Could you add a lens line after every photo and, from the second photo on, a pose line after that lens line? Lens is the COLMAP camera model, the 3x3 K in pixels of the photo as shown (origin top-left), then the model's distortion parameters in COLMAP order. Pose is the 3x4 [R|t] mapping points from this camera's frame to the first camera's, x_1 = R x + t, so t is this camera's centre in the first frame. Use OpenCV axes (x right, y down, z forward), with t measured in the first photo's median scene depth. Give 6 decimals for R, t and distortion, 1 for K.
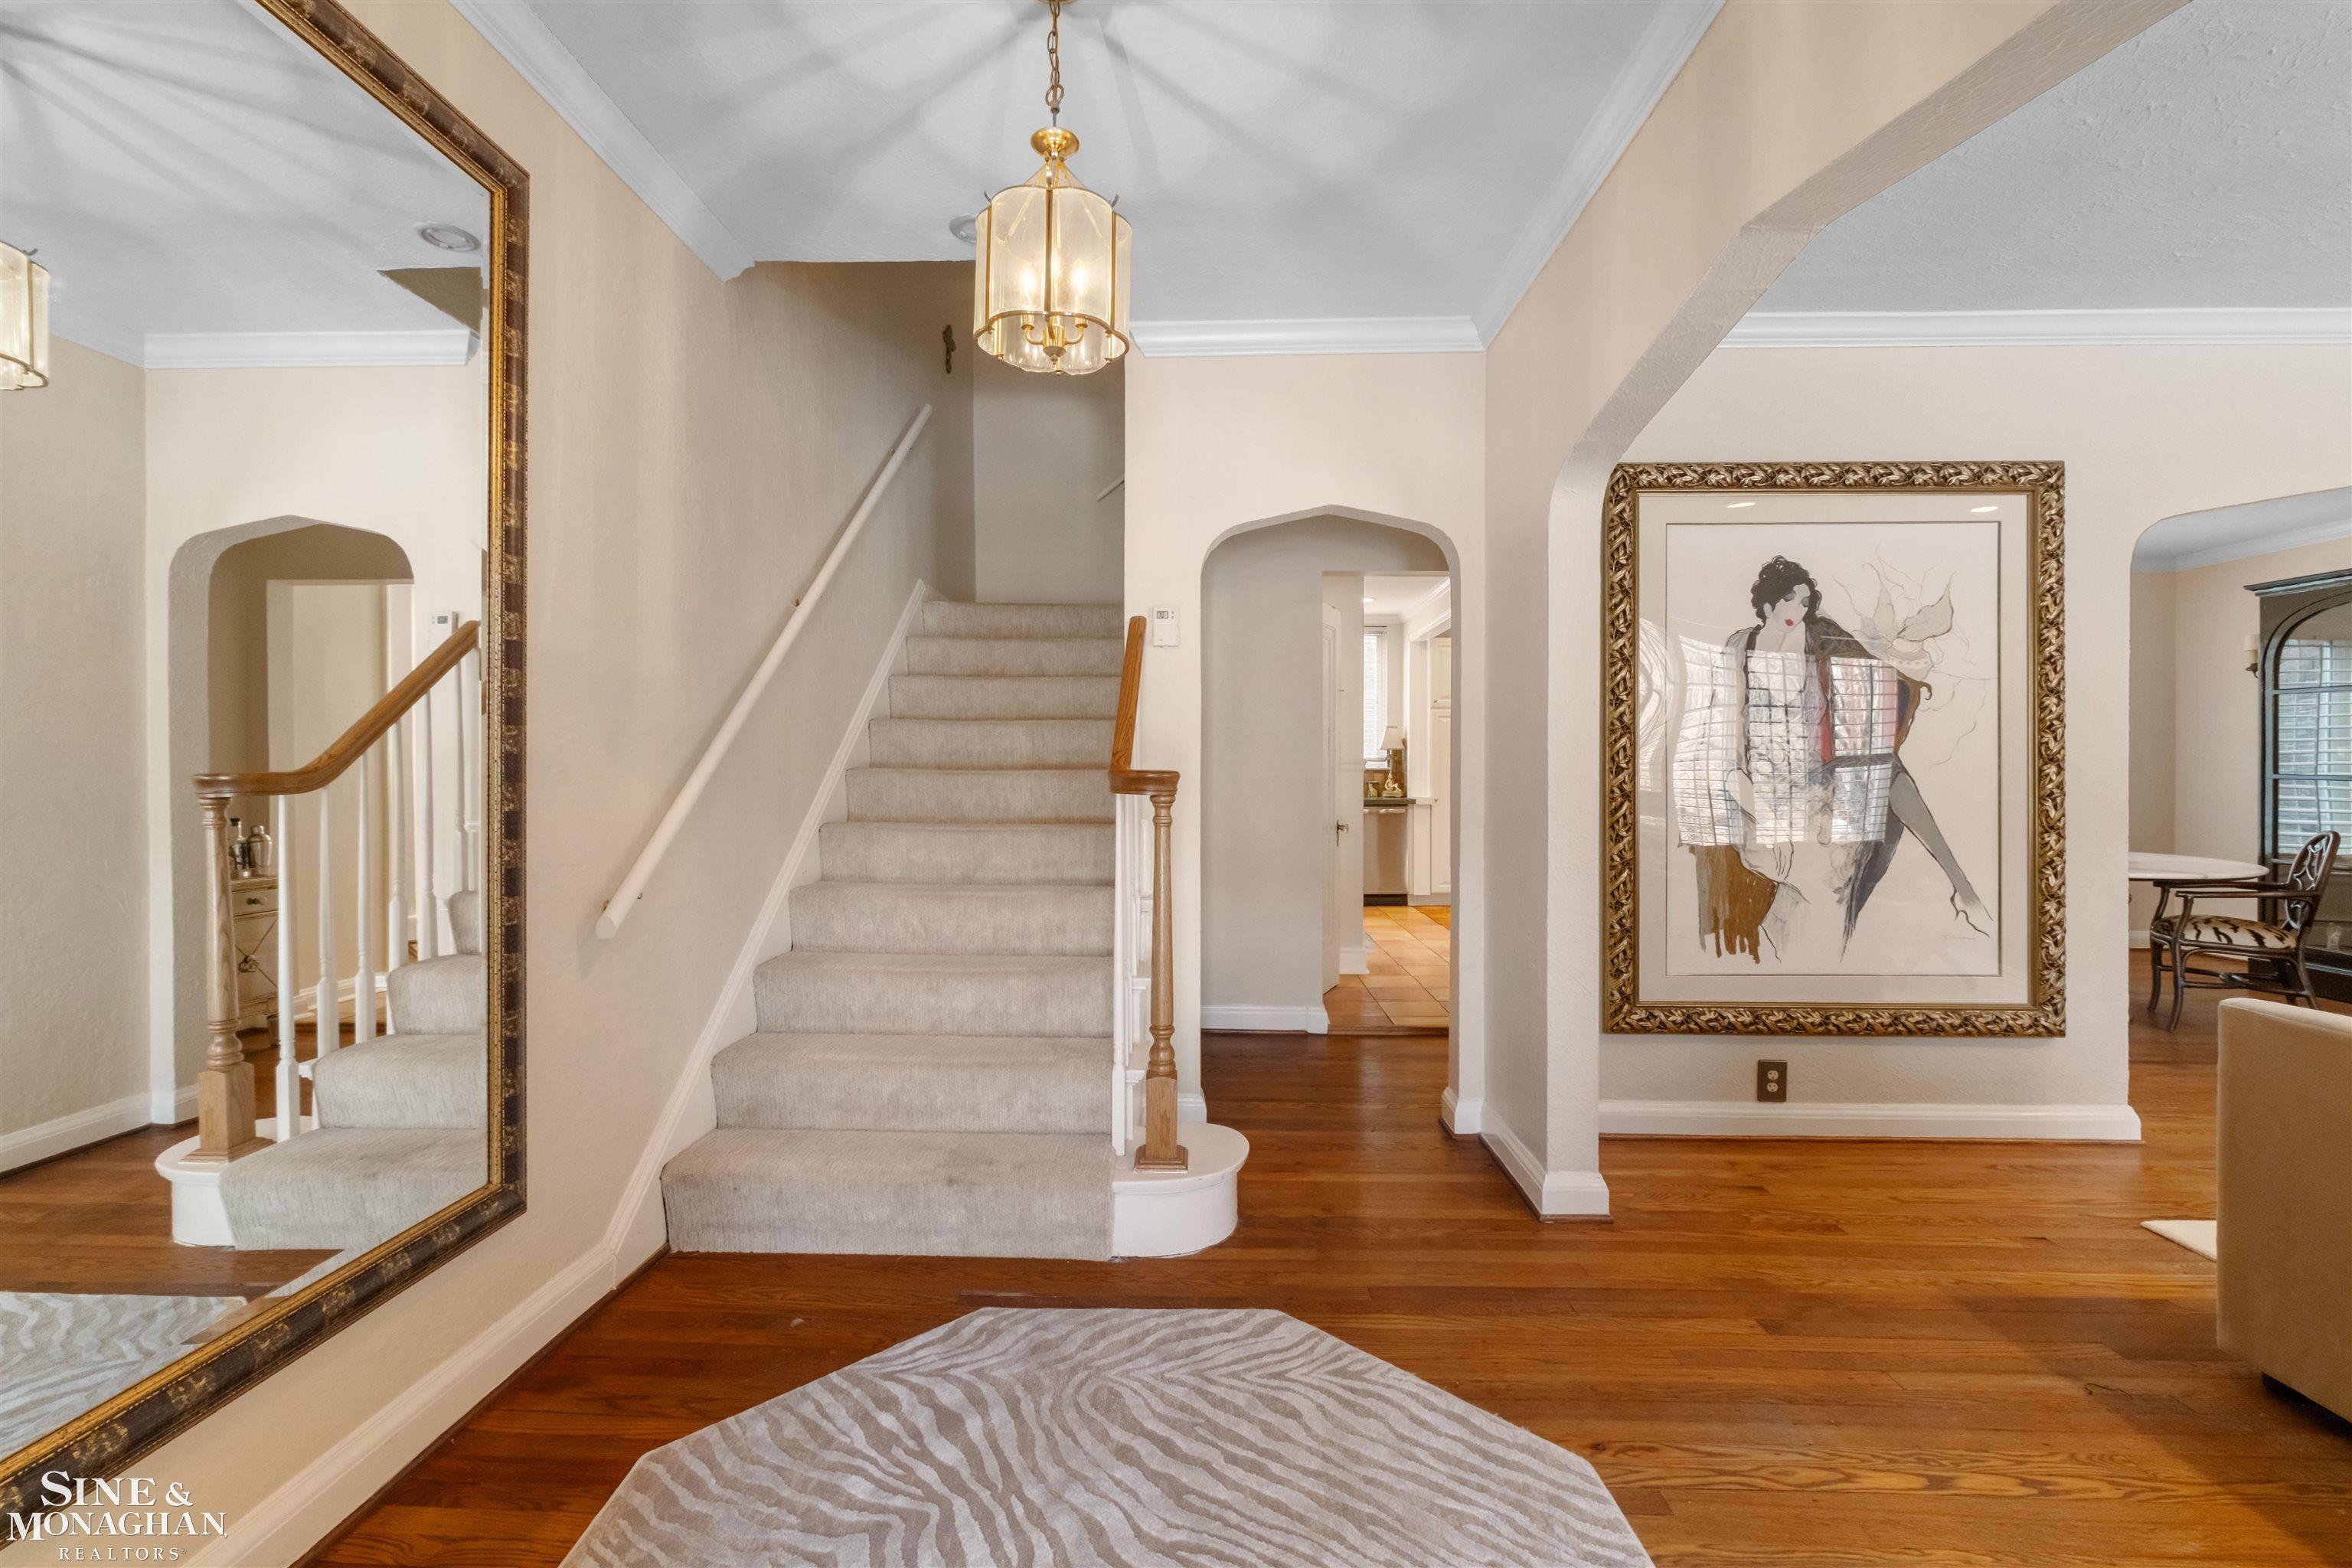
lens RADIAL K [[1020.0, 0, 1177.5], [0, 1020.0, 773.2], [0, 0, 1]] dist [-0.000607, 0.000709]
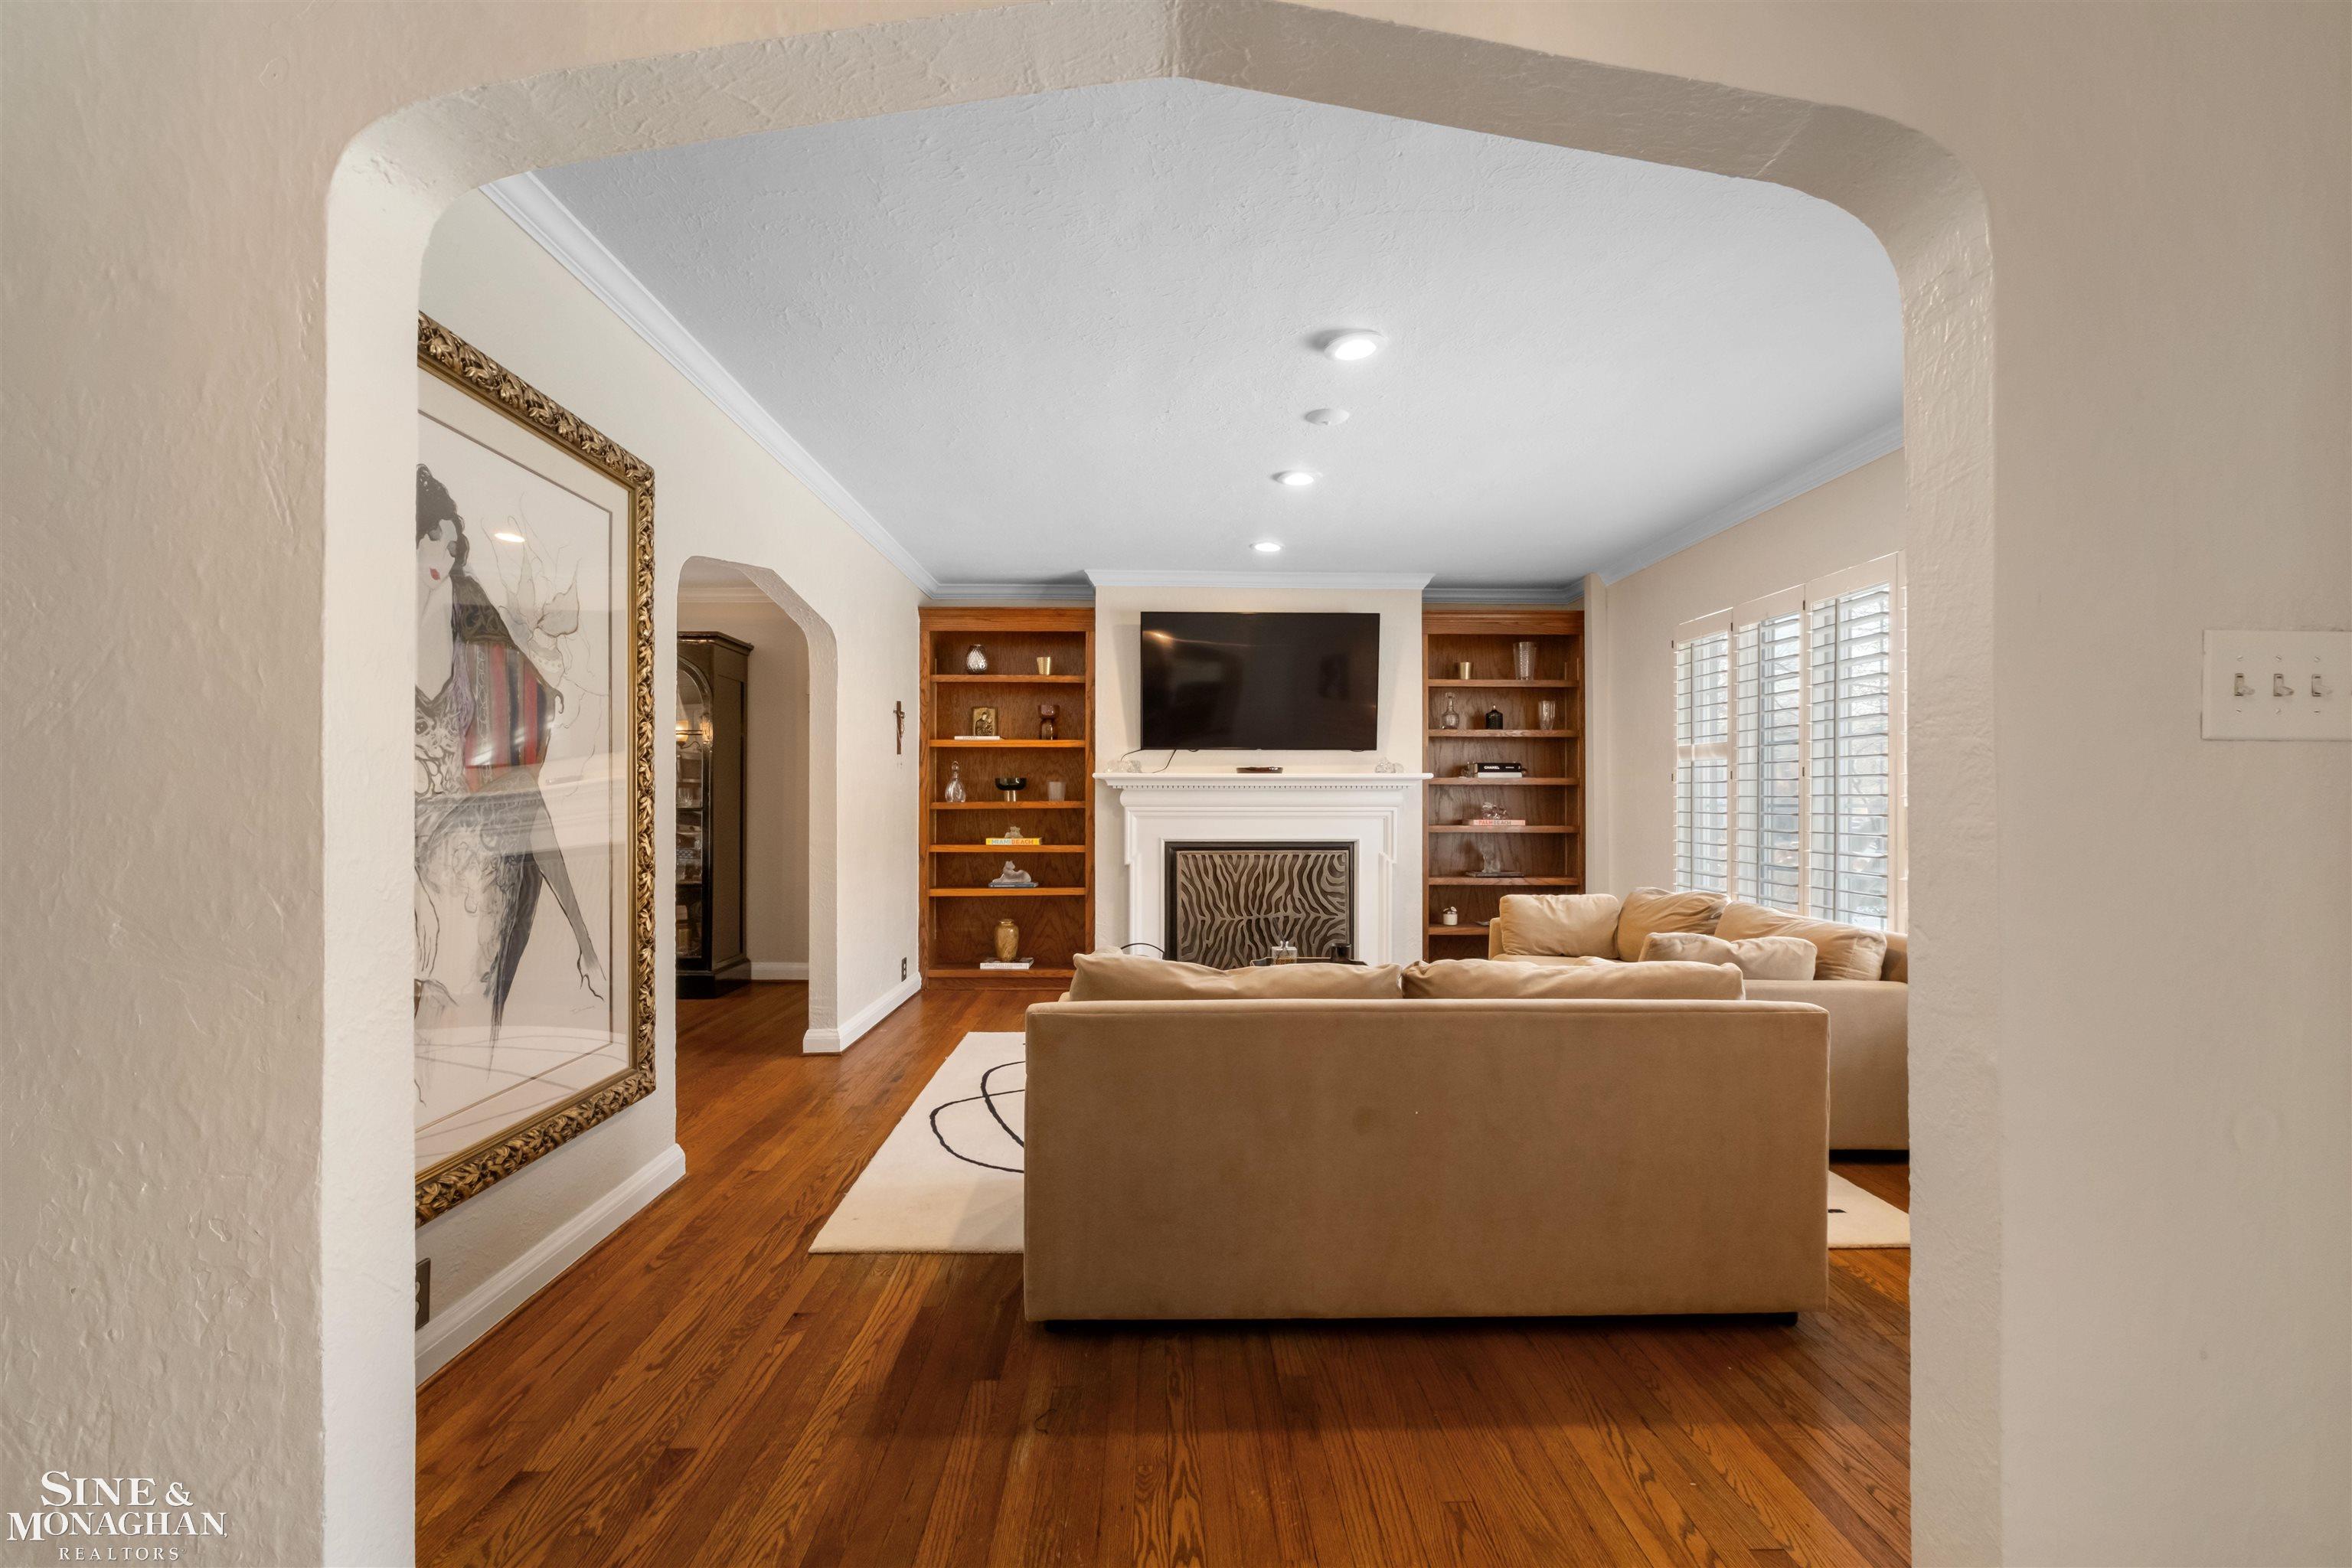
lens RADIAL K [[994.4, 0, 1171.5], [0, 994.4, 801.5], [0, 0, 1]] dist [-0.001435, 0.000063]
pose [[-0.045586, -0.001474, 0.998959, -0.047240], [0.000161, 0.999999, 0.001483, -0.005393], [-0.998960, 0.000228, -0.045586, 0.566858]]
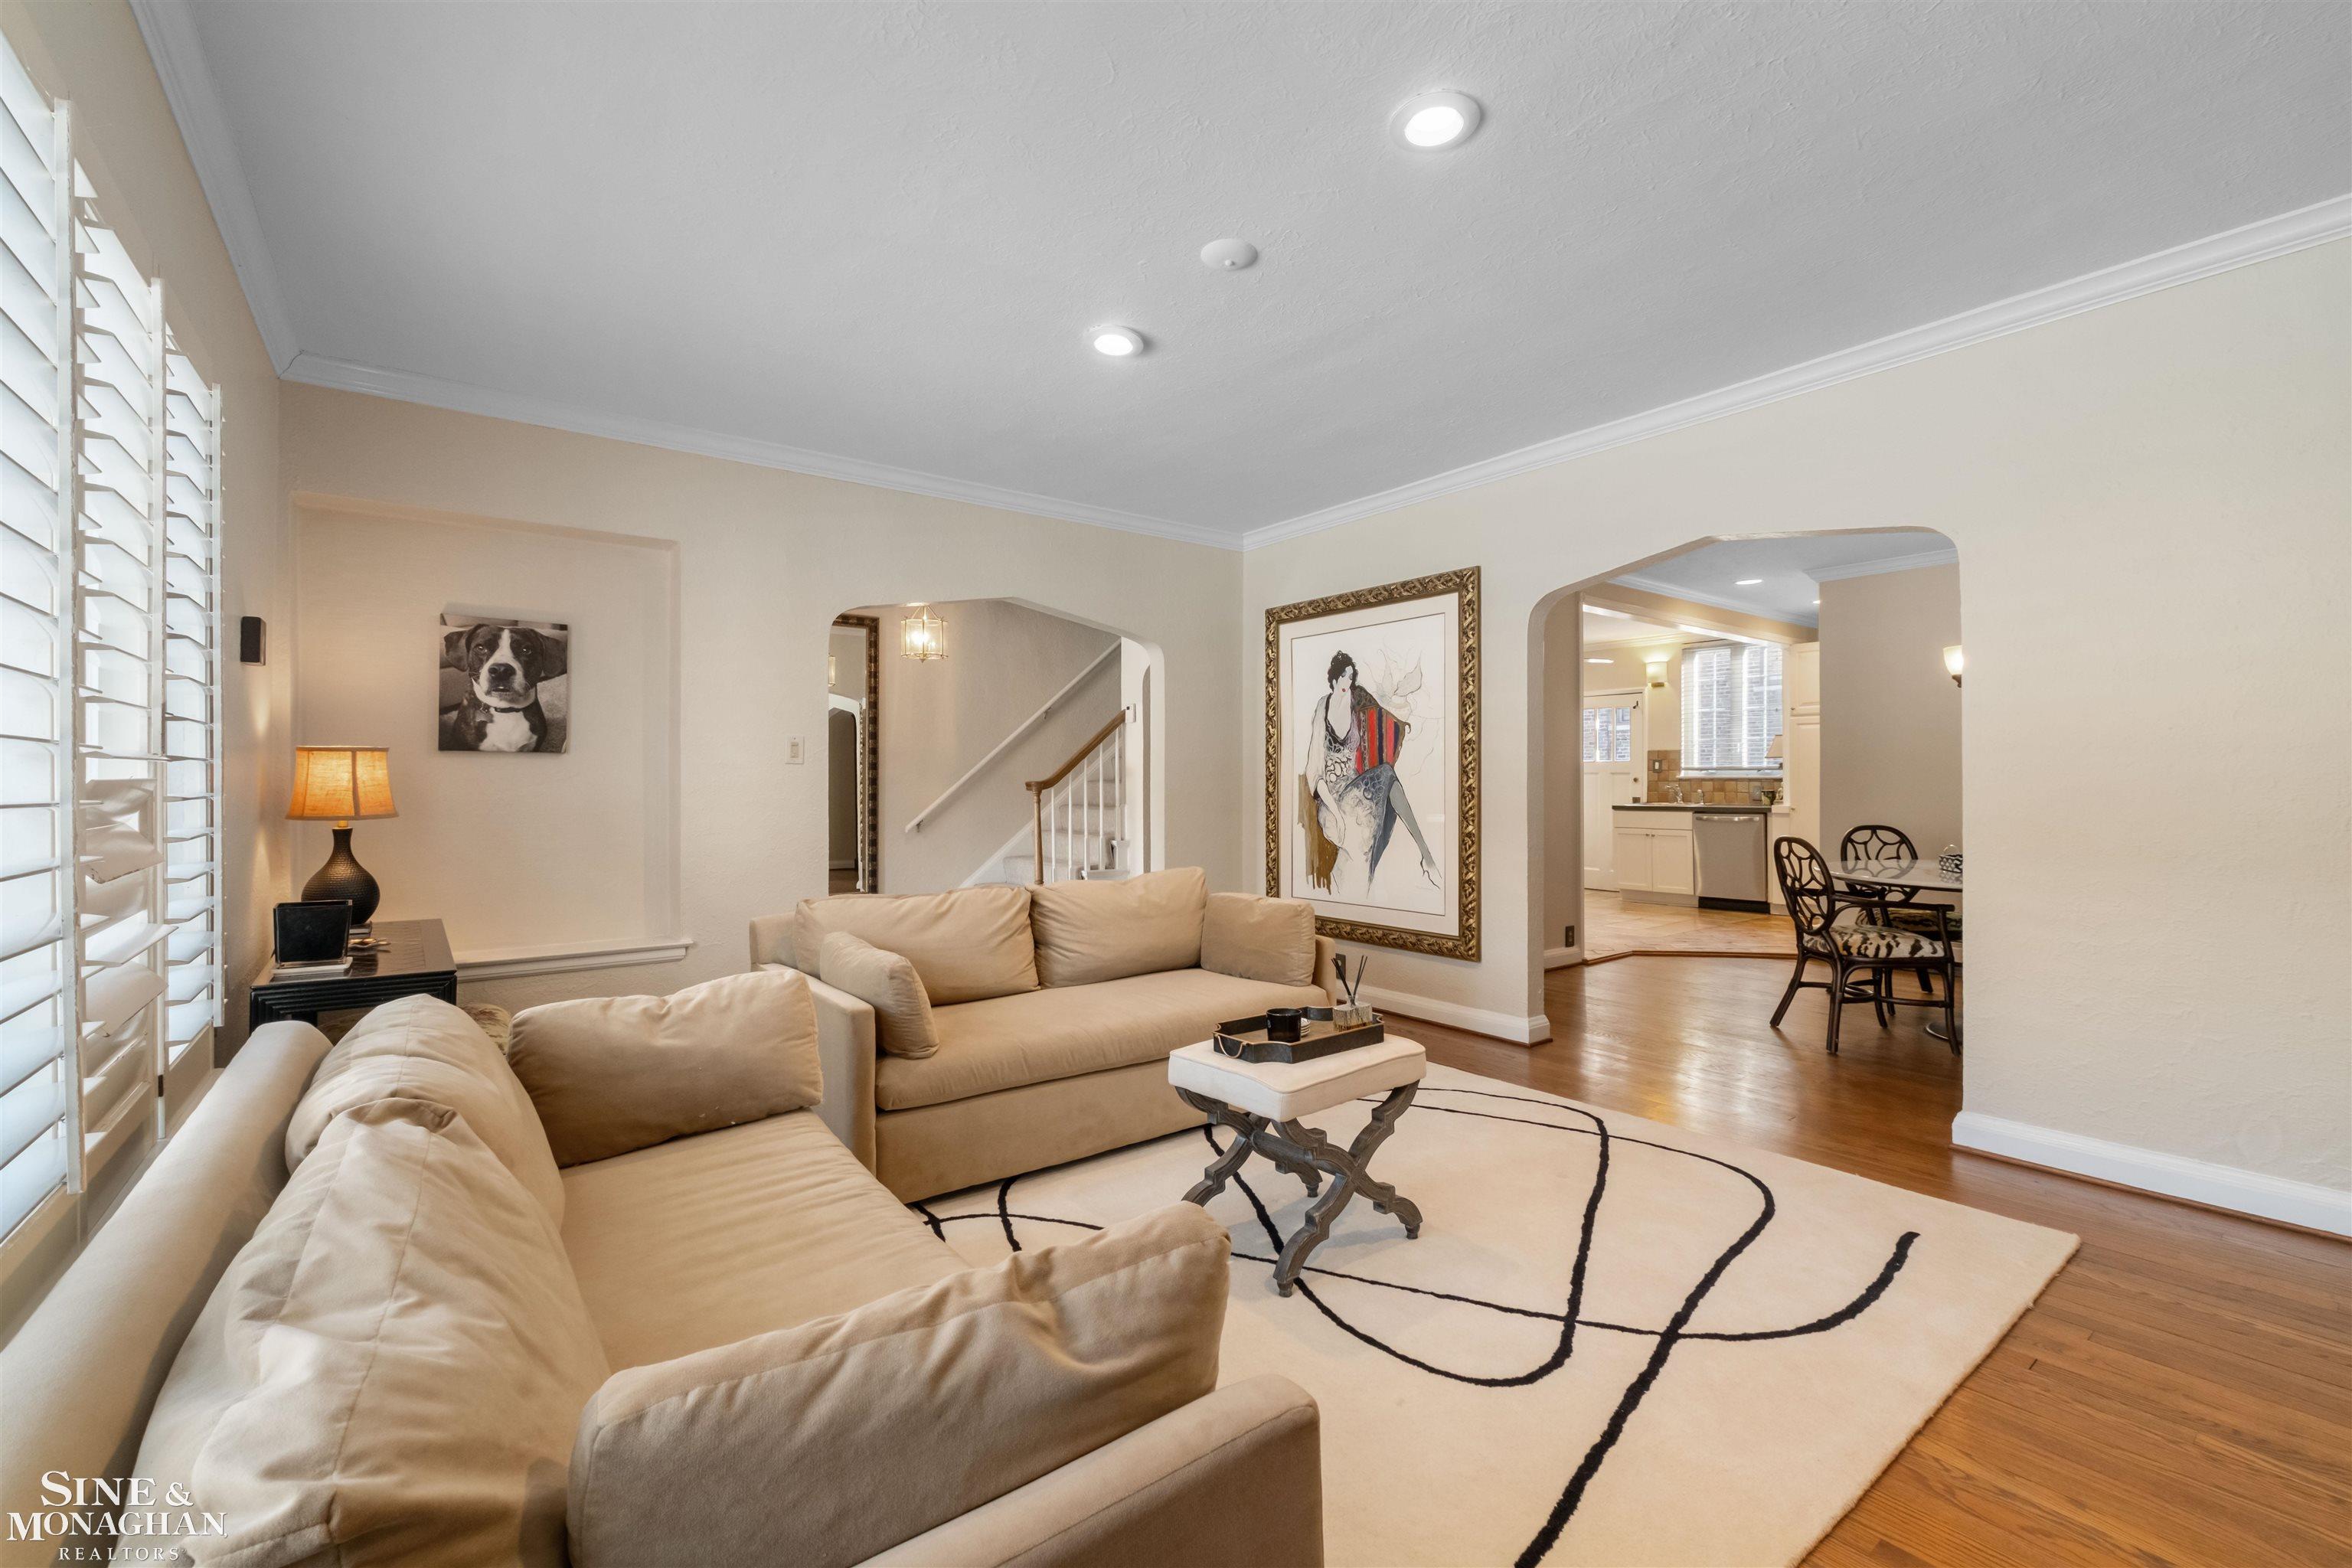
lens RADIAL K [[990.8, 0, 1174.7], [0, 990.8, 793.0], [0, 0, 1]] dist [-0.001900, 0.000450]
pose [[0.622884, 0.004636, -0.782300, 1.693915], [0.003414, 0.999957, 0.008644, 0.004321], [0.782307, -0.008055, 0.622842, -0.218097]]
